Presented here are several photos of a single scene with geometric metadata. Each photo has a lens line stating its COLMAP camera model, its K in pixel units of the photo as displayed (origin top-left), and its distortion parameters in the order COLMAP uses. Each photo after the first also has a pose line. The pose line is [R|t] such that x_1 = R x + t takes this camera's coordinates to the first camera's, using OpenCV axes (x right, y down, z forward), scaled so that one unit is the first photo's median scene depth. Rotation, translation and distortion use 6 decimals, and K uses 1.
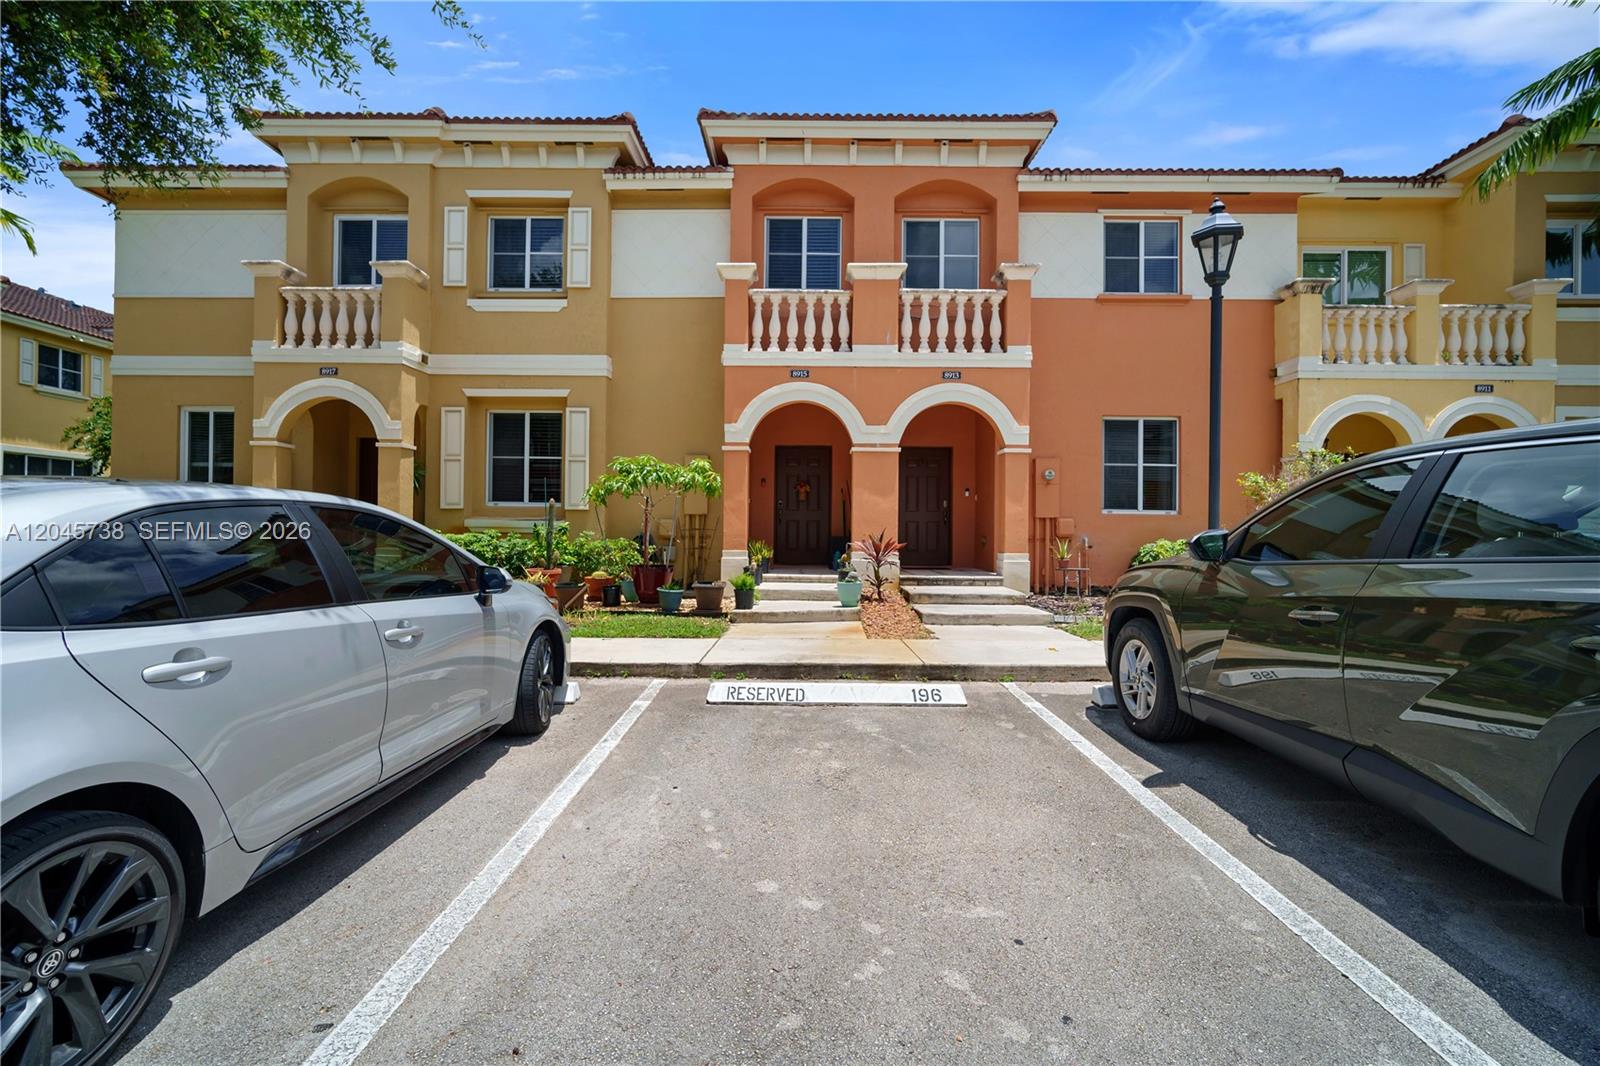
lens RADIAL K [[718.0, 0, 800.0], [0, 718.0, 533.0], [0, 0, 1]] dist [-0.000493, 0.000408]
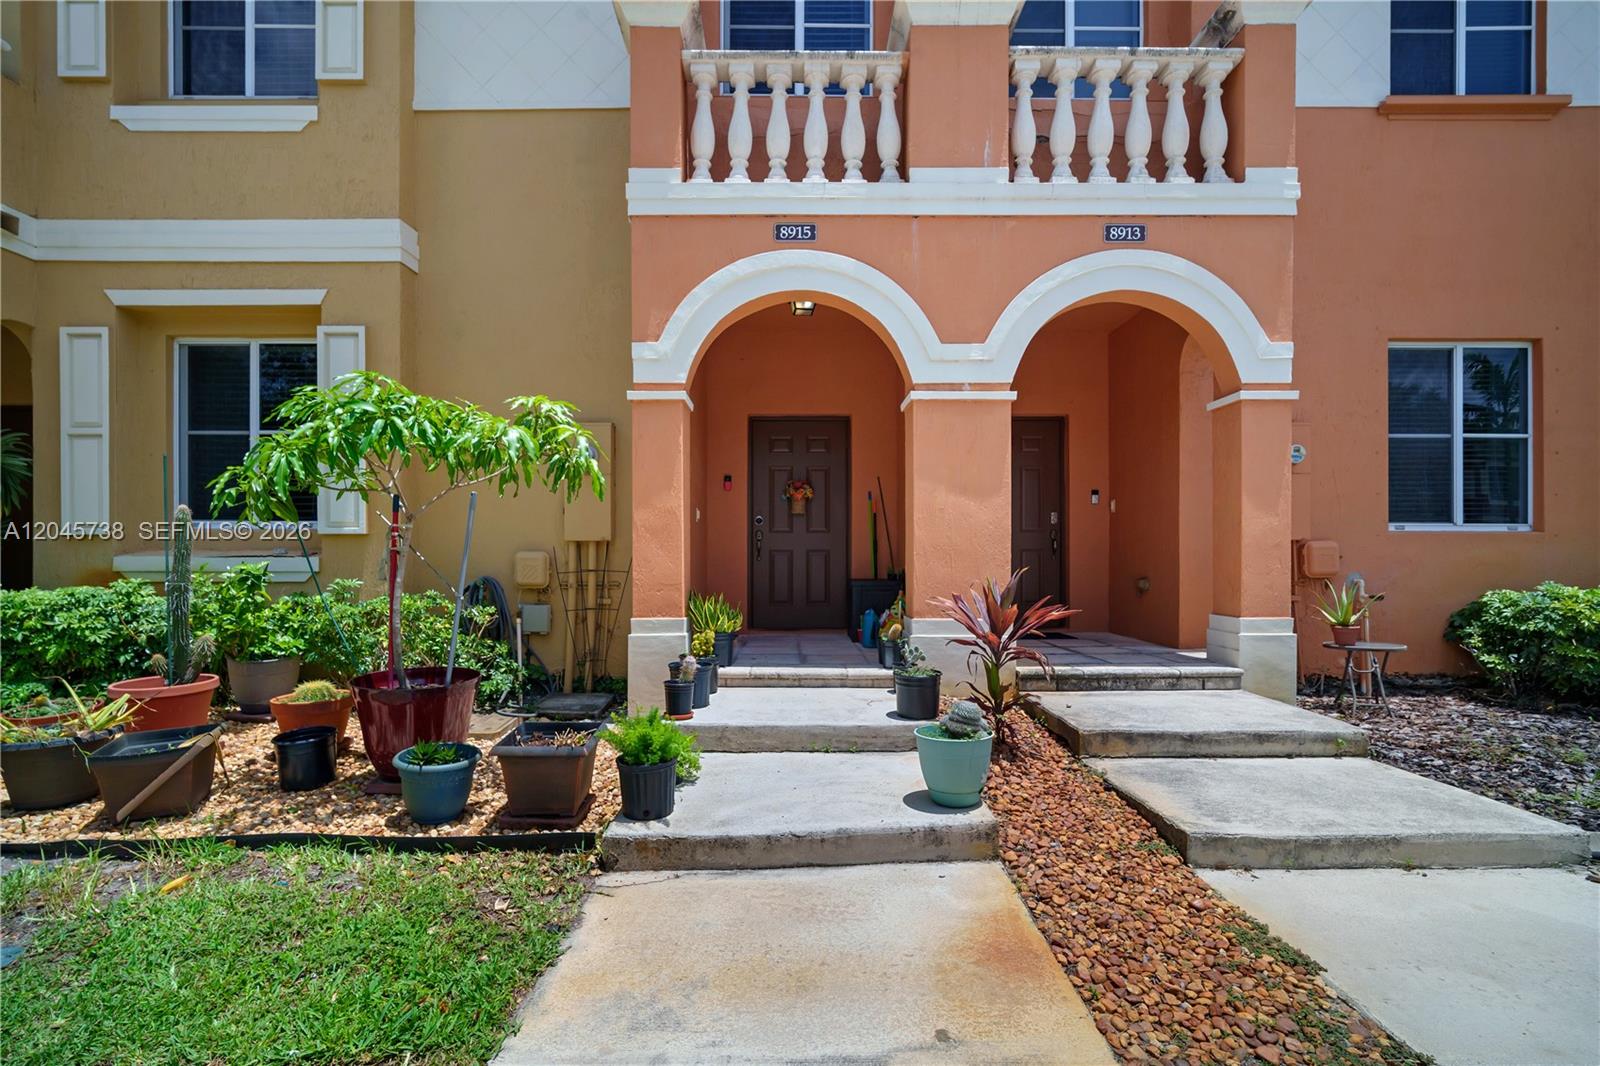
lens RADIAL K [[703.6, 0, 794.5], [0, 703.6, 548.8], [0, 0, 1]] dist [-0.001580, 0.000711]
pose [[0.999838, -0.011153, 0.014116, -0.009314], [0.011379, 0.999807, -0.016032, -0.012026], [-0.013935, 0.016190, 0.999772, 0.550147]]
